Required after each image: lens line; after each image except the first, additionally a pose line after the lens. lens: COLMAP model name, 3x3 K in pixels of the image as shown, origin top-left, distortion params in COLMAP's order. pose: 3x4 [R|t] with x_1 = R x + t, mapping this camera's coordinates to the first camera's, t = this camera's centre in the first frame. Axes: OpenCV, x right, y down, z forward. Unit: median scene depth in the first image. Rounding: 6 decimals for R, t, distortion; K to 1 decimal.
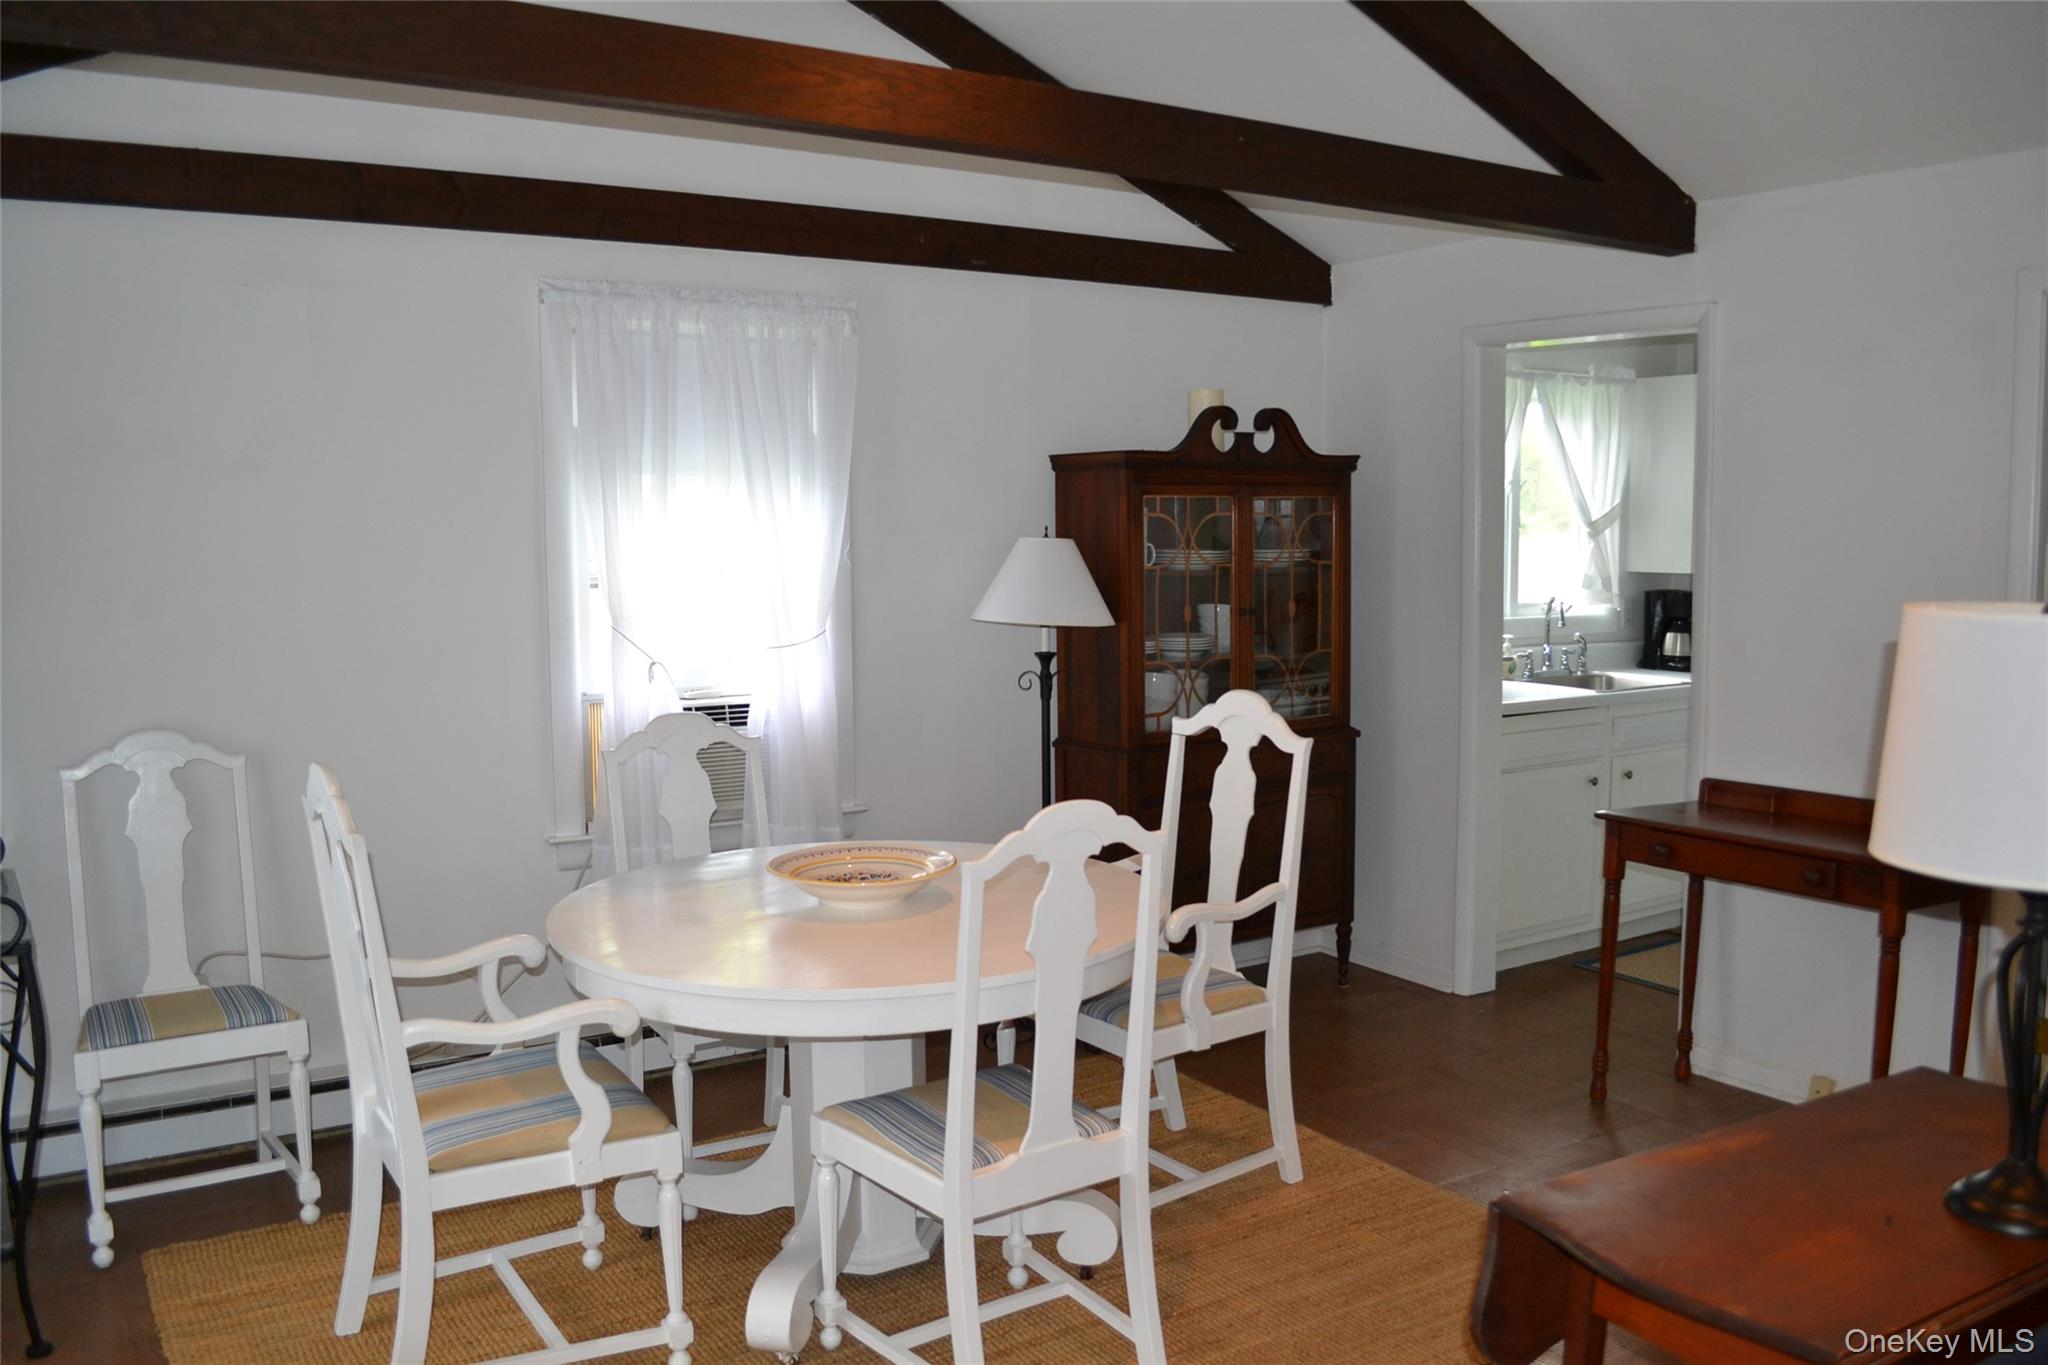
lens RADIAL K [[1632.6, 0, 1018.3], [0, 1632.6, 676.1], [0, 0, 1]] dist [-0.078493, 0.005353]
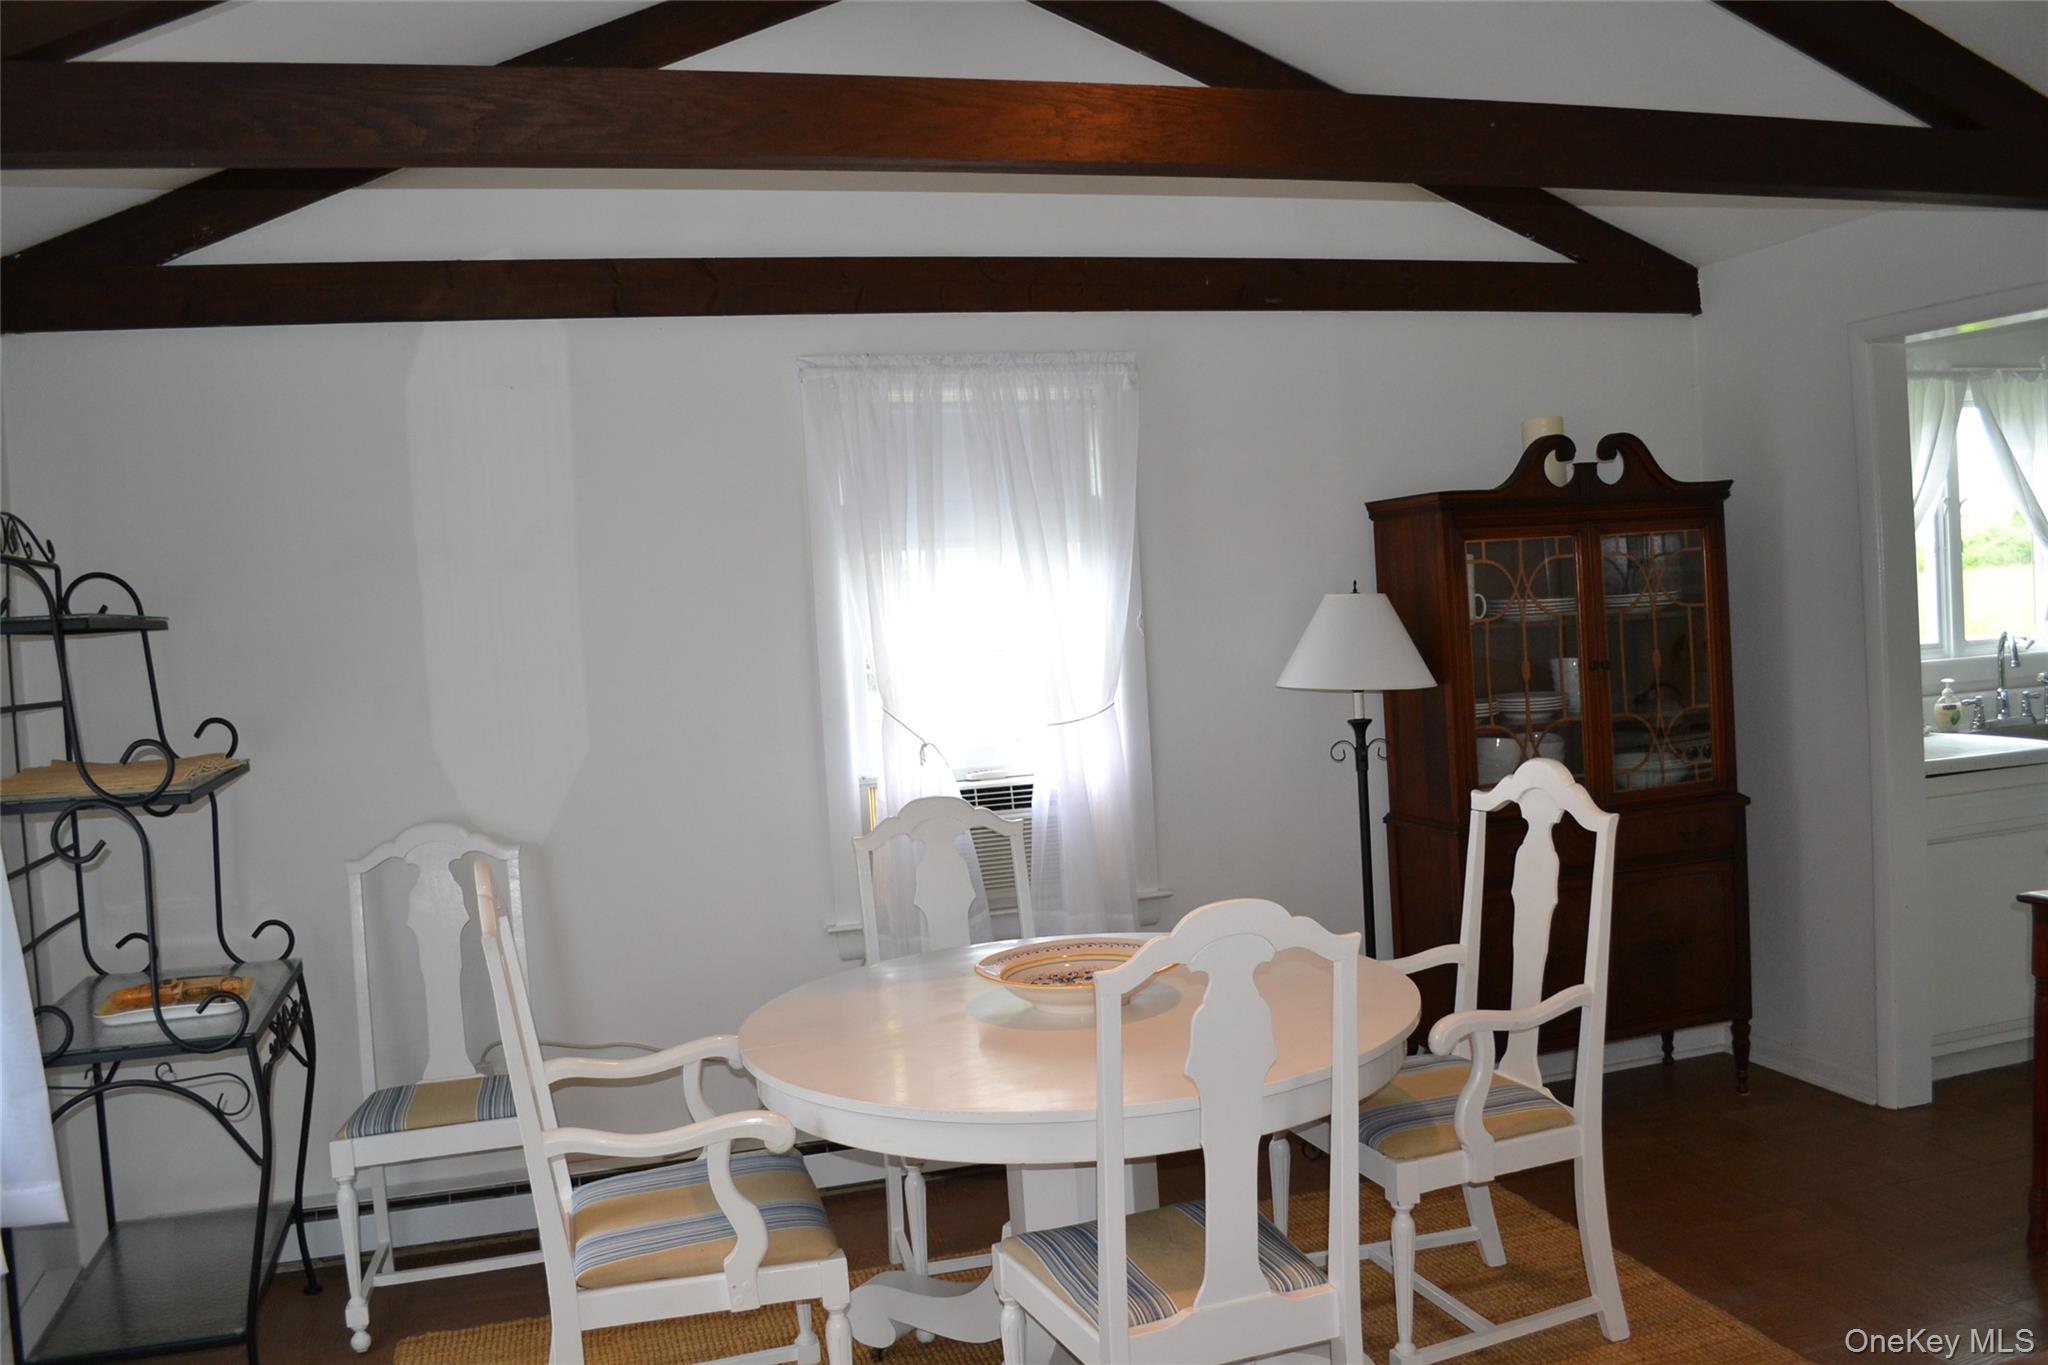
lens RADIAL K [[1636.4, 0, 1024.0], [0, 1636.4, 682.5], [0, 0, 1]] dist [-0.075157, -0.002223]
pose [[0.958835, -0.037762, -0.281442, 0.105703], [0.027098, 0.998763, -0.041690, -0.002731], [0.282668, 0.032347, 0.958672, 0.088604]]
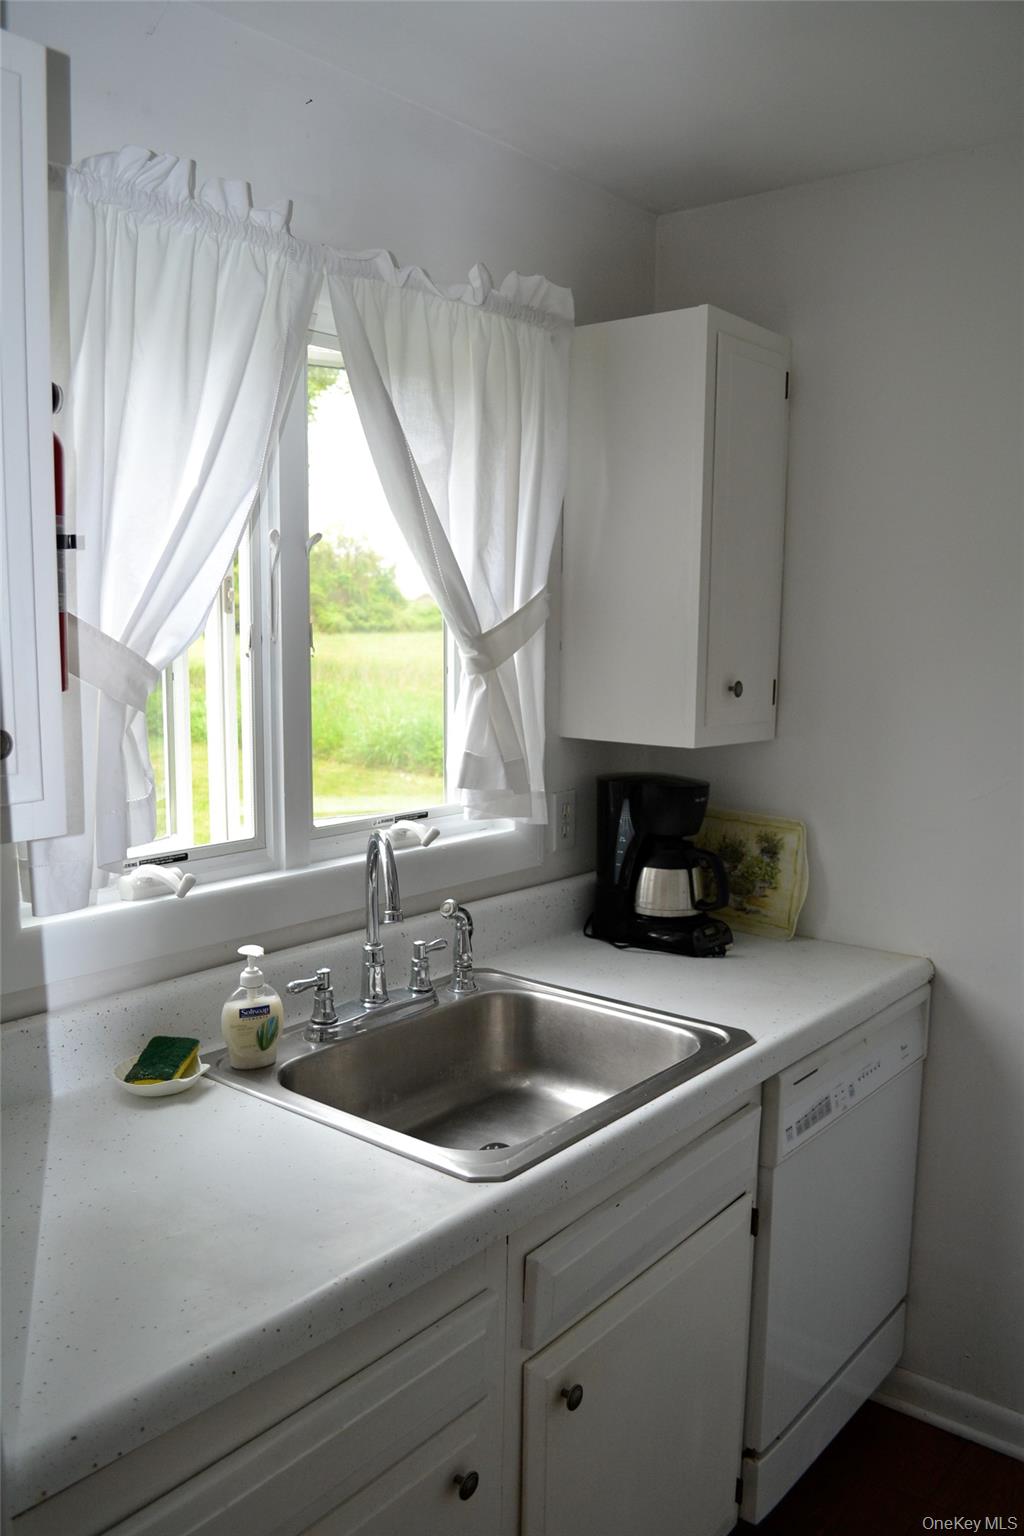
lens RADIAL K [[1224.5, 0, 518.2], [0, 1224.5, 781.4], [0, 0, 1]] dist [-0.078493, 0.005353]
pose [[0.950426, -0.031893, 0.309312, 0.401587], [0.018211, 0.998728, 0.047023, -0.109673], [-0.310419, -0.039059, 0.949797, 1.048436]]
